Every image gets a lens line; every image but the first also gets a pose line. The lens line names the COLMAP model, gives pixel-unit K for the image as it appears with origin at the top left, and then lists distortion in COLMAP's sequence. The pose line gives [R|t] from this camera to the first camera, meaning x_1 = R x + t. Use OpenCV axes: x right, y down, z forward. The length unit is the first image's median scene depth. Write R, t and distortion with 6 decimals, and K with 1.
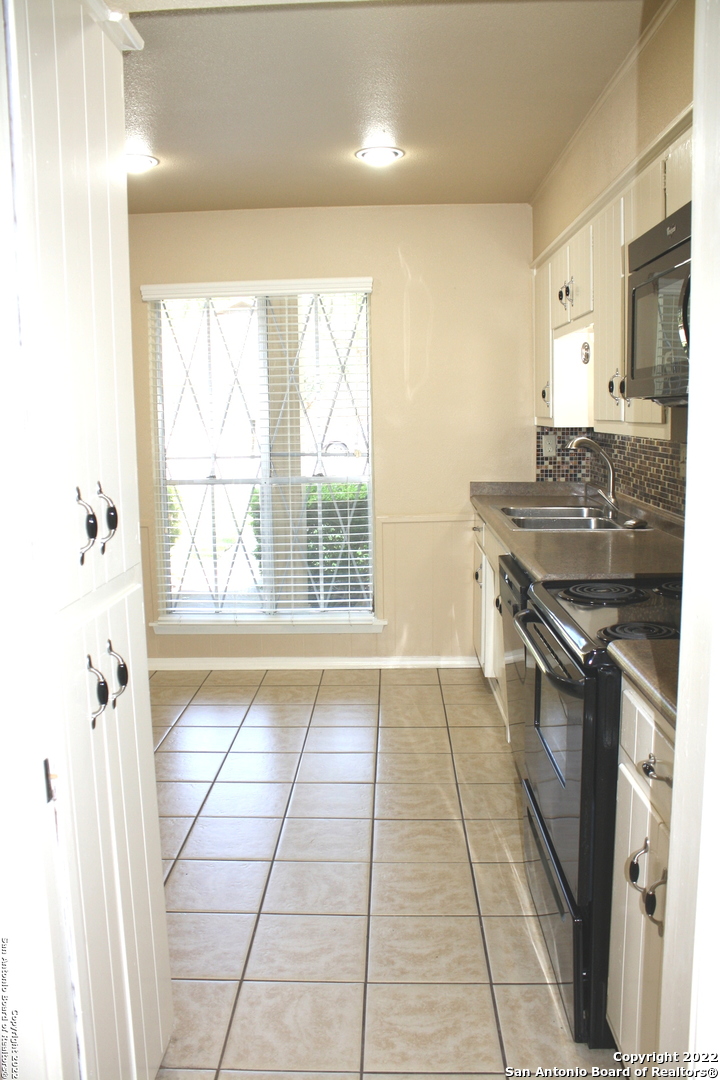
lens RADIAL K [[954.5, 0, 357.0], [0, 954.5, 540.7], [0, 0, 1]] dist [-0.114934, 0.083952]
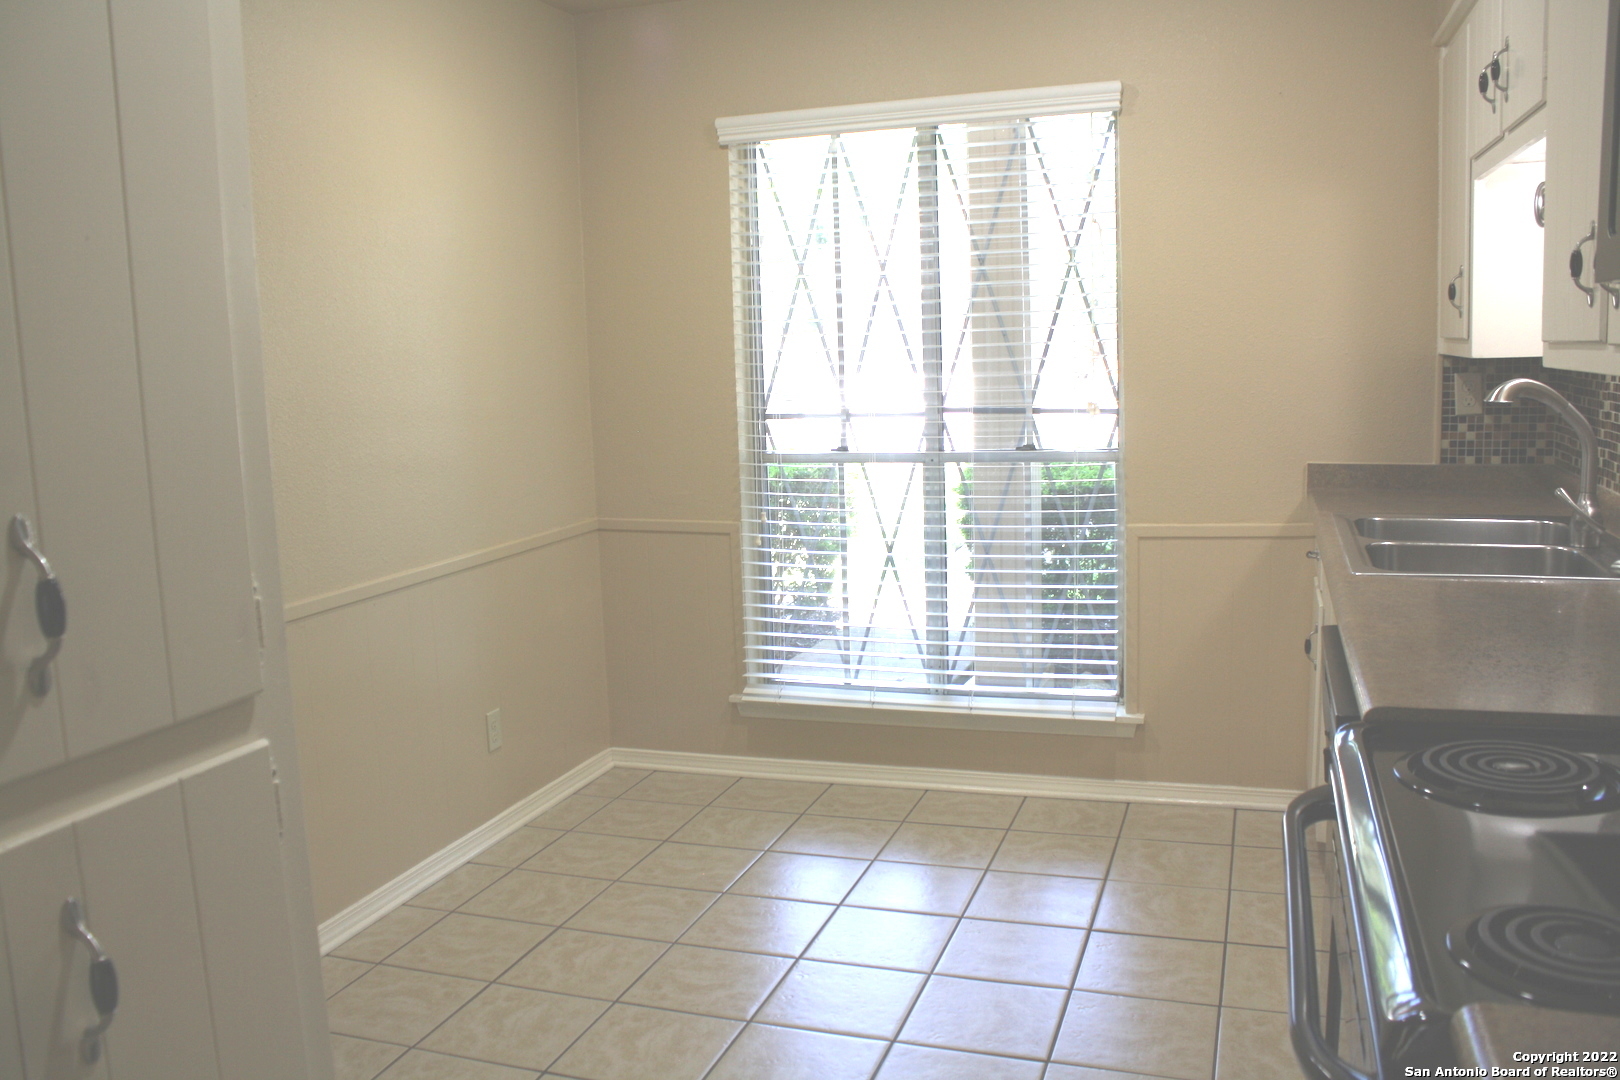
lens RADIAL K [[1431.7, 0, 784.2], [0, 1431.7, 567.7], [0, 0, 1]] dist [-0.114934, 0.083952]
pose [[0.959217, 0.027385, -0.281342, 0.062694], [-0.020070, 0.999382, 0.028848, -0.020753], [0.281958, -0.022025, 0.959174, 0.170069]]
